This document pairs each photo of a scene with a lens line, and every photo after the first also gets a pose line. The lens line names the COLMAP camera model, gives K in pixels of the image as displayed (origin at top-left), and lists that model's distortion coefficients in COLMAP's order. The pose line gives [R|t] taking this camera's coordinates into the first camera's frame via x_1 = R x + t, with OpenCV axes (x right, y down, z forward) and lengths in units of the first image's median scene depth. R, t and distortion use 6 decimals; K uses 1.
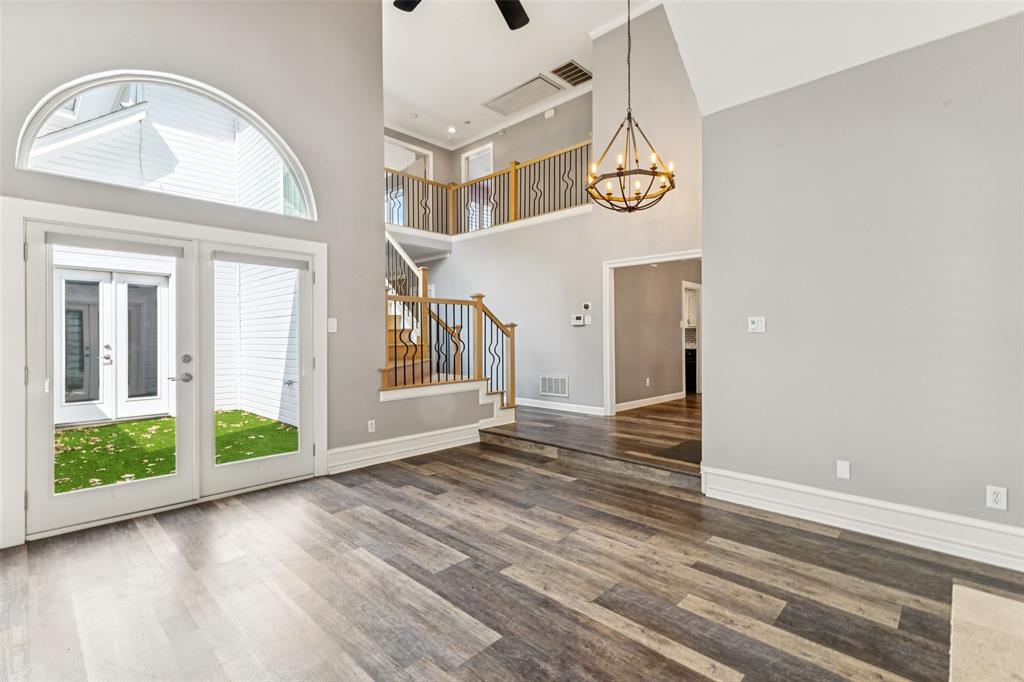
lens RADIAL K [[464.9, 0, 524.5], [0, 464.9, 340.6], [0, 0, 1]] dist [0.025011, 0.000436]
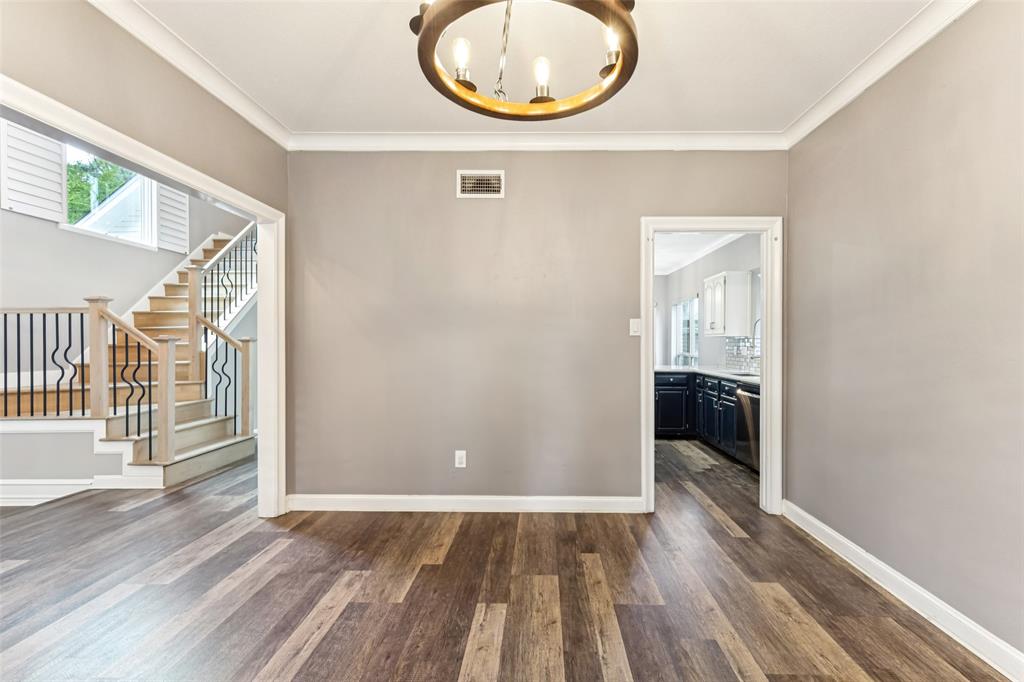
lens RADIAL K [[464.9, 0, 524.5], [0, 464.9, 340.6], [0, 0, 1]] dist [0.025011, 0.000436]
pose [[0.669497, 0.003659, -0.742806, 0.855974], [-0.005109, 0.999987, 0.000322, -0.035999], [0.742797, 0.003579, 0.669507, 0.982813]]
